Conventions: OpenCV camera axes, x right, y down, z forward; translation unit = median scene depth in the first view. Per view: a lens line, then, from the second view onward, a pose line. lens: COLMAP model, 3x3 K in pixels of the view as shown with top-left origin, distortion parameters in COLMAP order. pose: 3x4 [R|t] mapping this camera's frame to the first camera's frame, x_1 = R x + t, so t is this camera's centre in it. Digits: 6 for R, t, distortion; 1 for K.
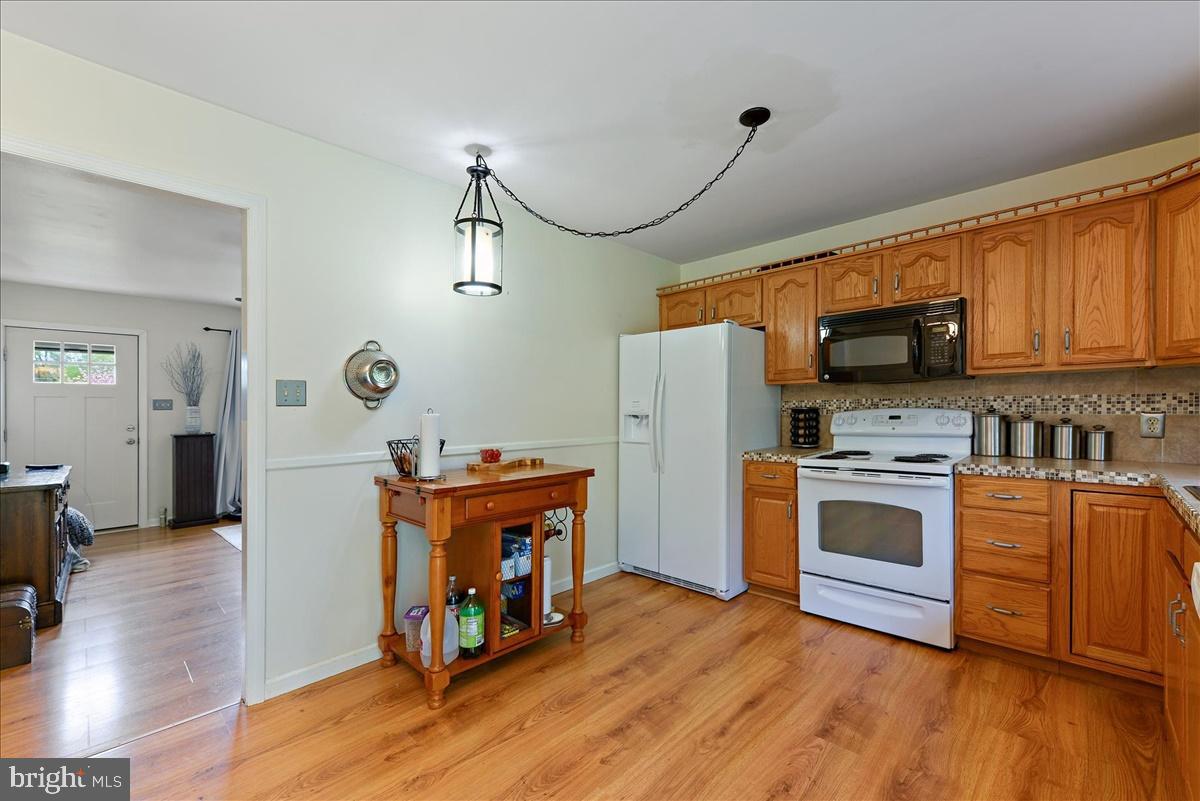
lens RADIAL K [[525.7, 0, 617.4], [0, 525.7, 407.8], [0, 0, 1]] dist [0.007699, -0.000508]
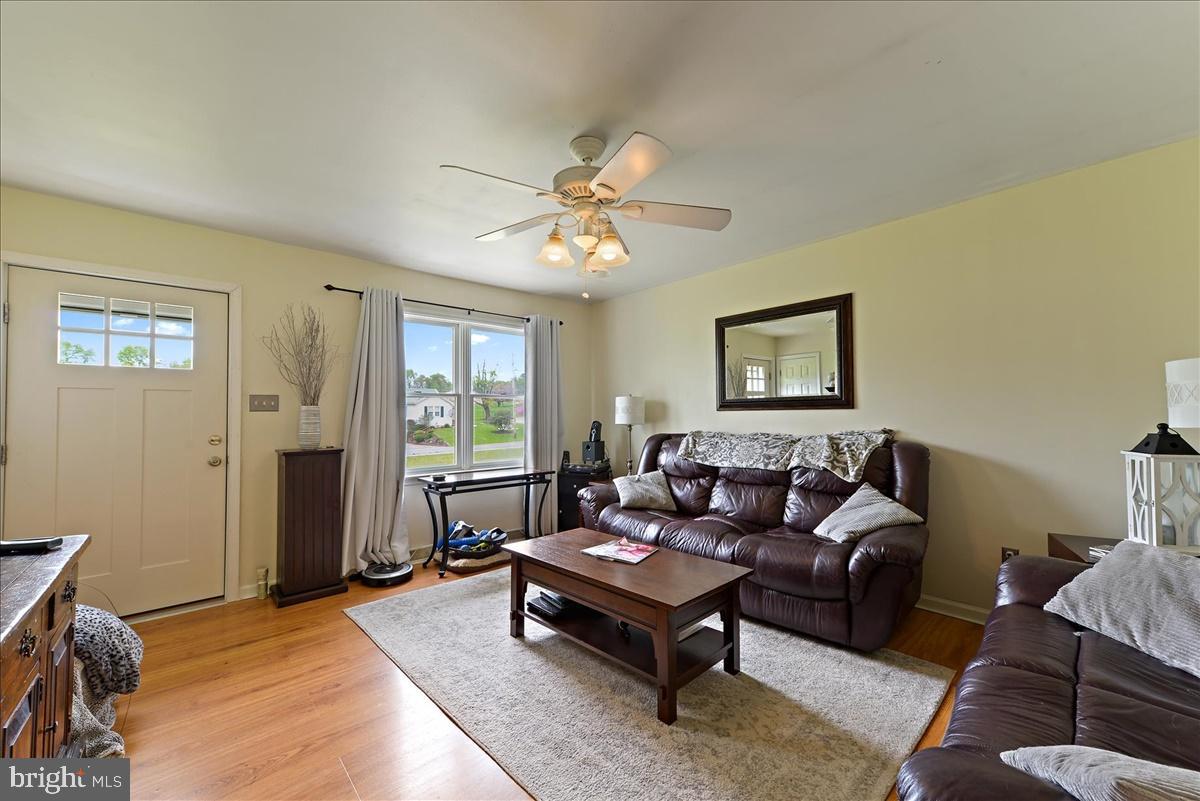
lens RADIAL K [[470.8, 0, 603.2], [0, 470.8, 406.9], [0, 0, 1]] dist [0.015393, -0.000344]
pose [[0.998481, 0.001594, -0.055077, -0.427830], [-0.002385, 0.999895, -0.014308, 0.006107], [0.055048, 0.014418, 0.998380, 0.459262]]
